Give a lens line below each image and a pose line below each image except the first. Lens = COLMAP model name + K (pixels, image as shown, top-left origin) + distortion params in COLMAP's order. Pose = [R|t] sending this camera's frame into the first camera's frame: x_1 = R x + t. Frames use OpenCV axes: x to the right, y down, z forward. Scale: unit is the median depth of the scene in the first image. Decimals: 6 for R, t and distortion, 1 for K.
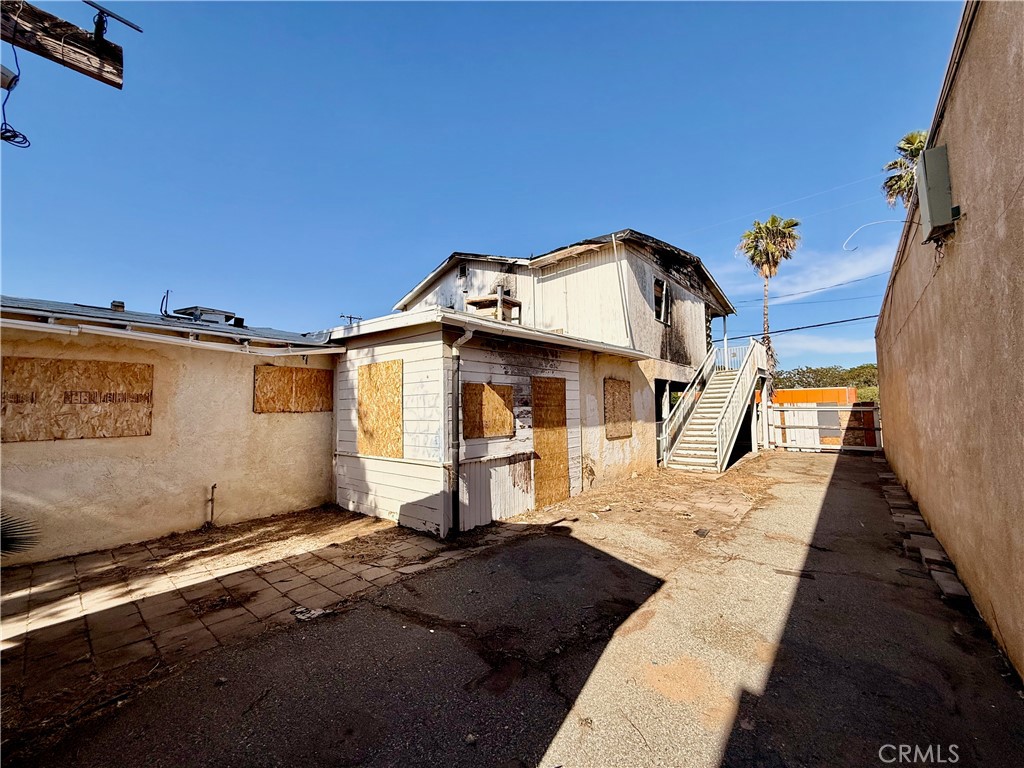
lens RADIAL K [[408.2, 0, 512.0], [0, 408.2, 384.0], [0, 0, 1]] dist [0.000097, -0.000073]
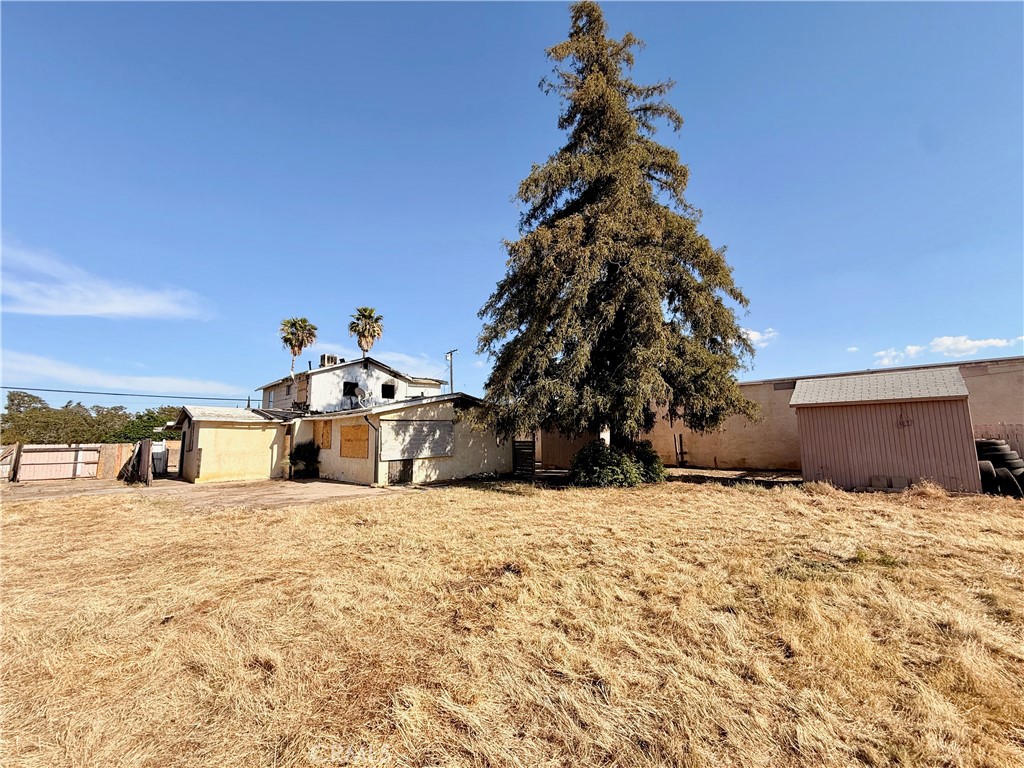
lens RADIAL K [[407.9, 0, 512.0], [0, 407.9, 384.0], [0, 0, 1]] dist [0.011716, -0.000127]
pose [[0.083563, 0.141053, 0.986469, -4.366263], [-0.047896, 0.989356, -0.137409, 0.069737], [-0.995351, -0.035766, 0.089430, 0.363951]]
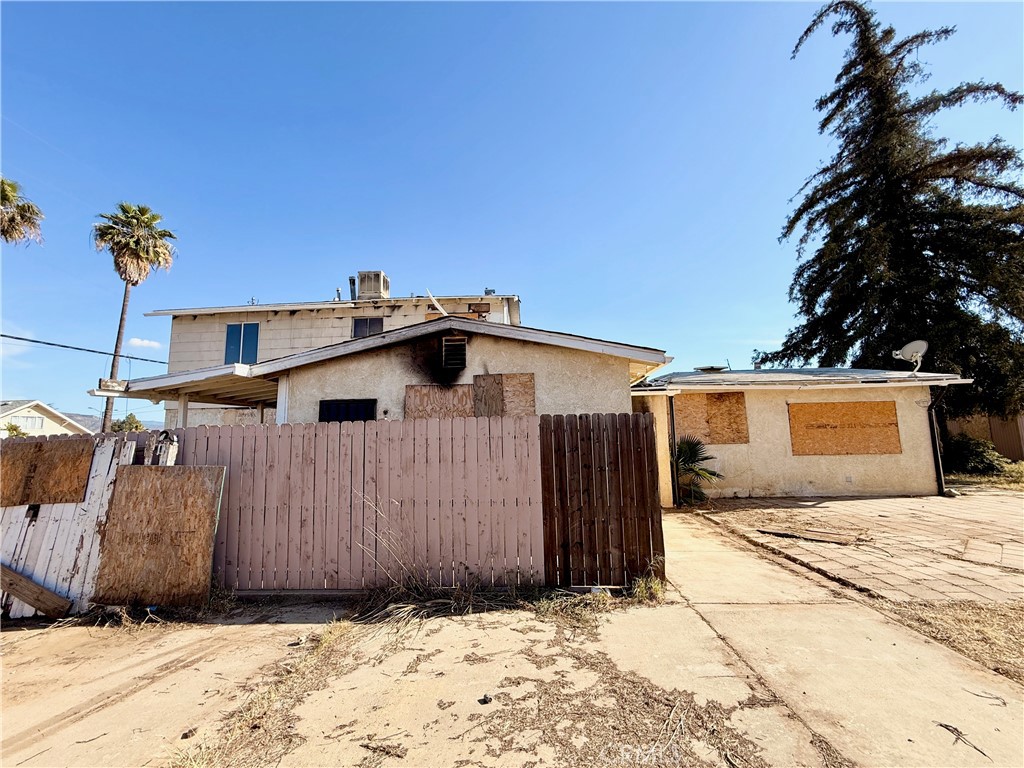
lens RADIAL K [[408.2, 0, 512.0], [0, 408.2, 384.0], [0, 0, 1]] dist [0.000097, -0.000073]
pose [[-0.601088, 0.131041, 0.788366, -2.223514], [-0.015872, 0.984314, -0.175712, 0.261566], [-0.799025, -0.118131, -0.589580, 3.707492]]
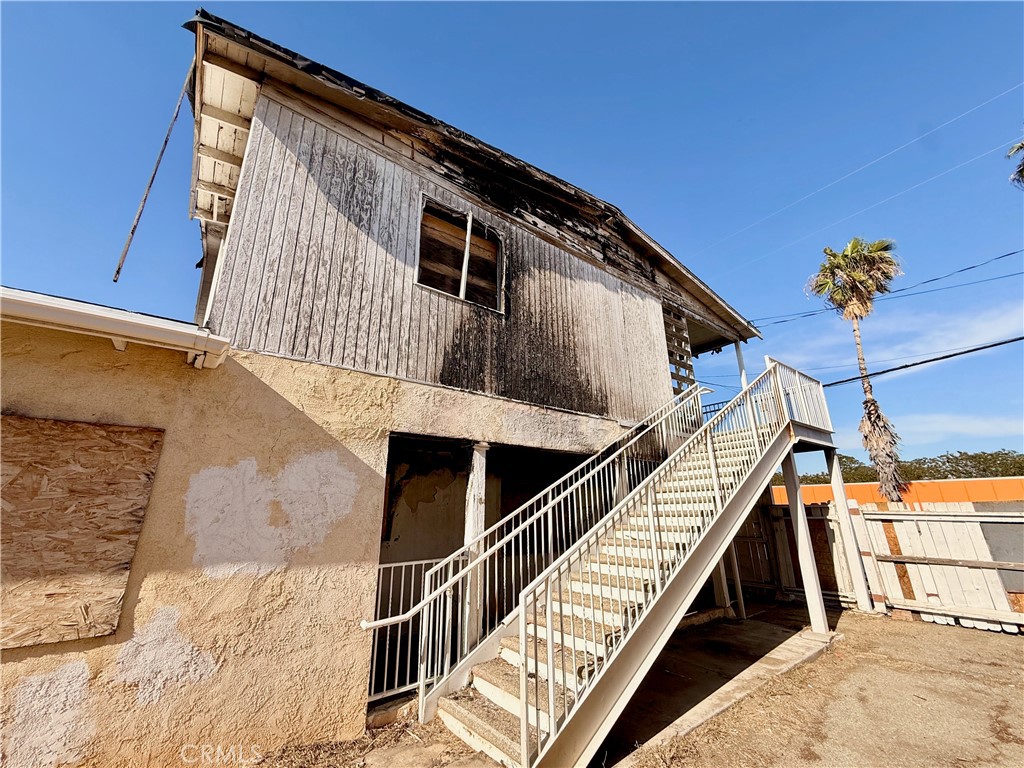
lens RADIAL K [[410.1, 0, 512.0], [0, 410.1, 384.0], [0, 0, 1]] dist [0.001177, 0.000589]
pose [[0.979301, -0.057627, -0.194034, 0.962820], [0.011245, 0.972624, -0.232112, 0.055156], [0.202098, 0.225126, 0.953139, 1.230814]]
